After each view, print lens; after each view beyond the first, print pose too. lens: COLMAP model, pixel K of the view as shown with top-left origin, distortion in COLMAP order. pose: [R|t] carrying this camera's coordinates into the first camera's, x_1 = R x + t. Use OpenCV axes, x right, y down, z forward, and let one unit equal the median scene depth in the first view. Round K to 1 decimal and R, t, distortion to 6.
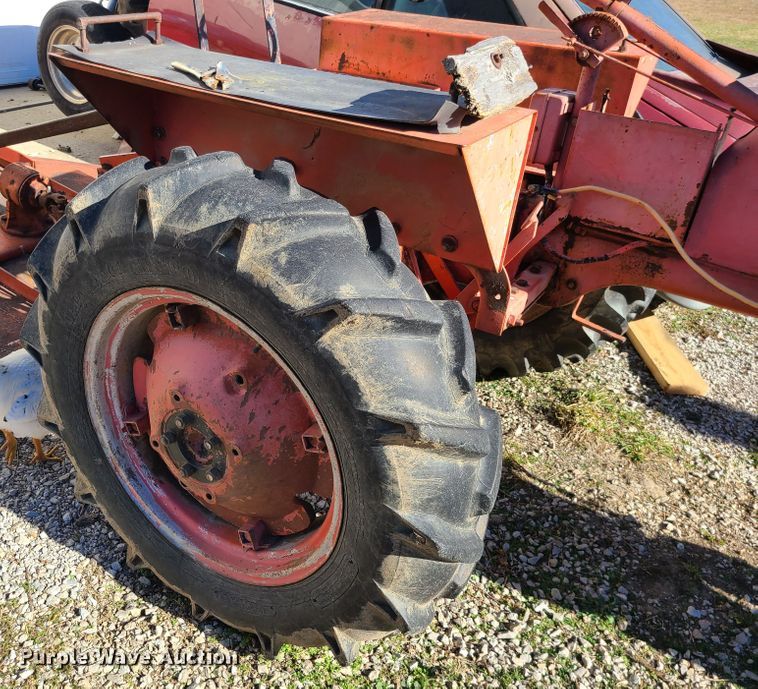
lens RADIAL K [[751.6, 0, 265.0], [0, 751.6, 361.4], [0, 0, 1]] dist [0.020408, -0.017844]
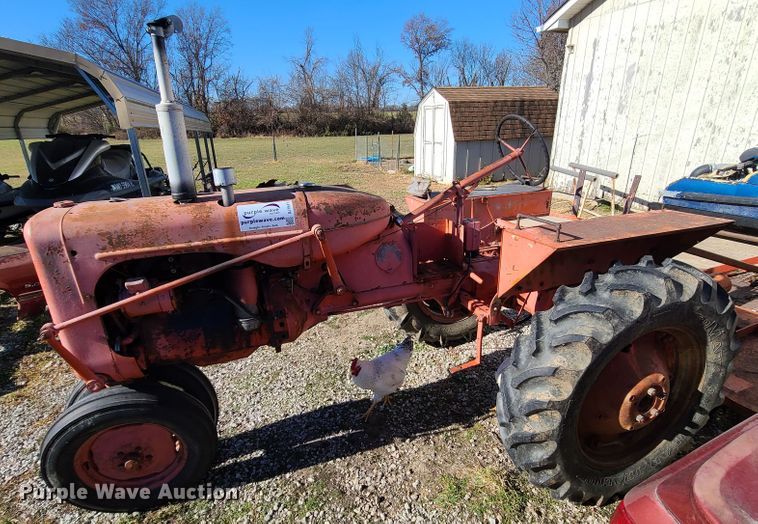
lens RADIAL K [[398.4, 0, 374.5], [0, 398.4, 273.0], [0, 0, 1]] dist [0.002212, -0.001221]
pose [[-0.580668, 0.258473, -0.772021, 1.259096], [-0.410104, 0.726310, 0.551624, -0.645569], [0.703307, 0.636919, -0.315744, 1.039004]]
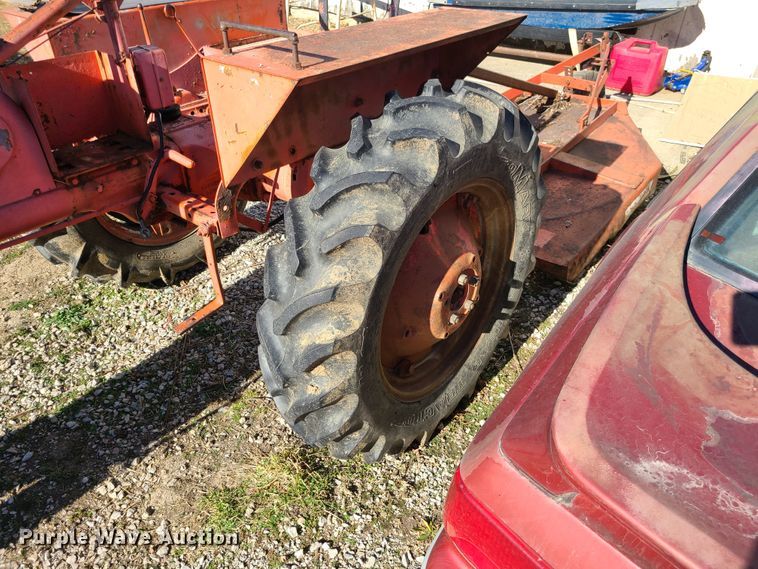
lens RADIAL K [[576.8, 0, 384.8], [0, 576.8, 284.4], [0, 0, 1]] dist [0.027958, -0.006682]
pose [[-0.071230, 0.517990, -0.852415, 1.099877], [-0.510520, 0.715236, 0.477291, -0.592610], [0.856911, 0.469173, 0.213498, 1.060878]]
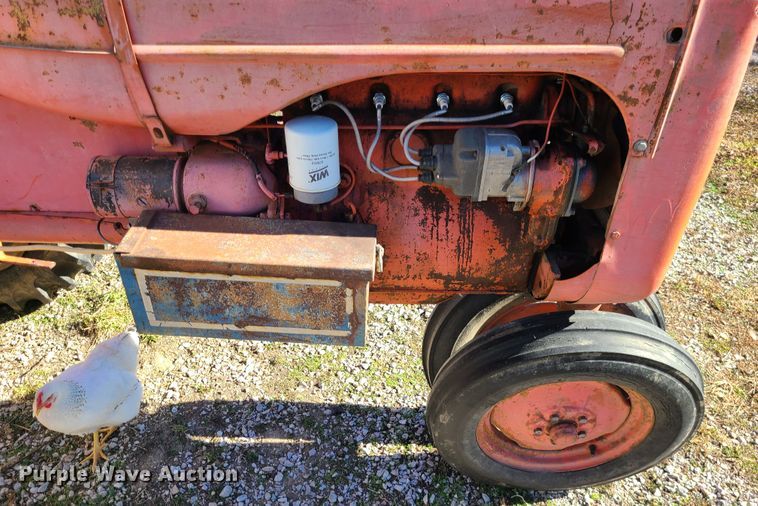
lens RADIAL K [[573.0, 0, 372.8], [0, 573.0, 296.9], [0, 0, 1]] dist [0.025114, -0.009334]
pose [[0.825129, -0.386721, 0.411837, 0.504371], [0.330623, 0.921663, 0.203041, -0.002468], [-0.458095, -0.031372, 0.888350, 0.049009]]
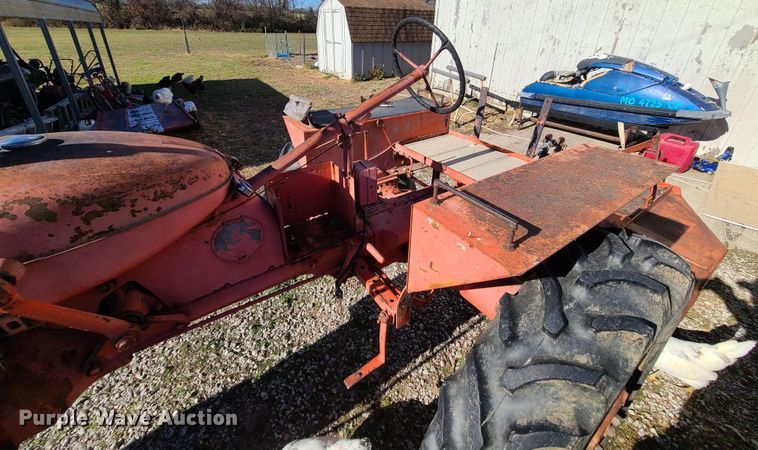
lens RADIAL K [[311.1, 0, 377.9], [0, 311.1, 166.6], [0, 0, 1]] dist [-0.000001, -0.000090]
pose [[-0.350211, 0.339758, -0.872879, 0.798570], [-0.504024, 0.717120, 0.481352, -0.571687], [0.789502, 0.608526, -0.079897, 0.876568]]
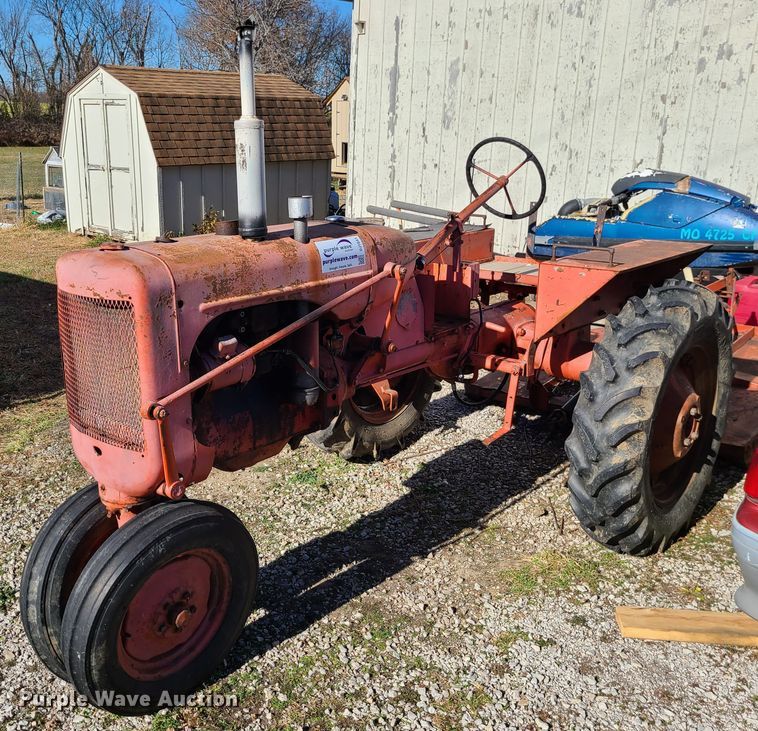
lens RADIAL K [[832.9, 0, 295.3], [0, 832.9, 368.1], [0, 0, 1]] dist [0.047997, -0.030880]
pose [[-0.147775, 0.231357, -0.961580, 2.057763], [-0.507529, 0.816739, 0.274505, -0.403500], [0.848868, 0.528594, -0.003274, 0.632412]]
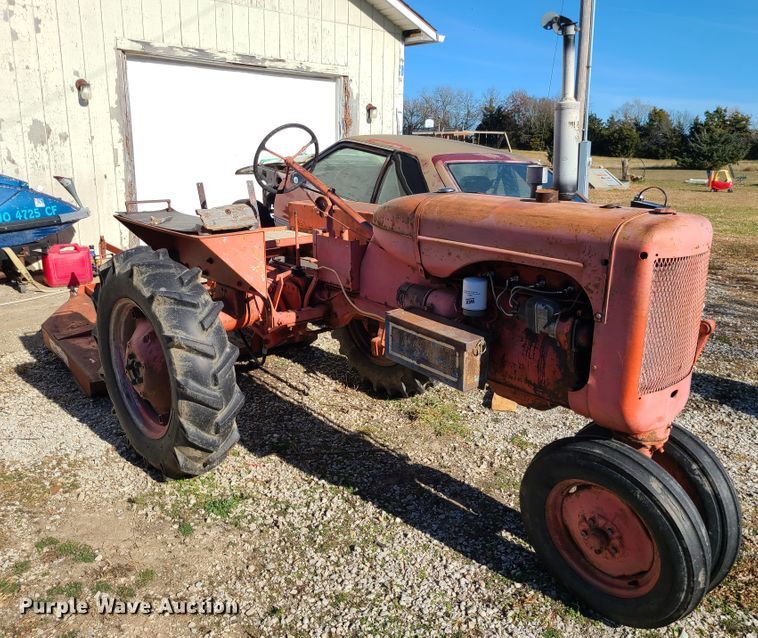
lens RADIAL K [[679.5, 0, 395.2], [0, 679.5, 318.2], [0, 0, 1]] dist [0.058607, -0.050368]
pose [[0.979384, 0.016763, -0.201313, 0.814363], [-0.070795, 0.961832, -0.264325, 0.338626], [0.189198, 0.273127, 0.943189, -0.646245]]
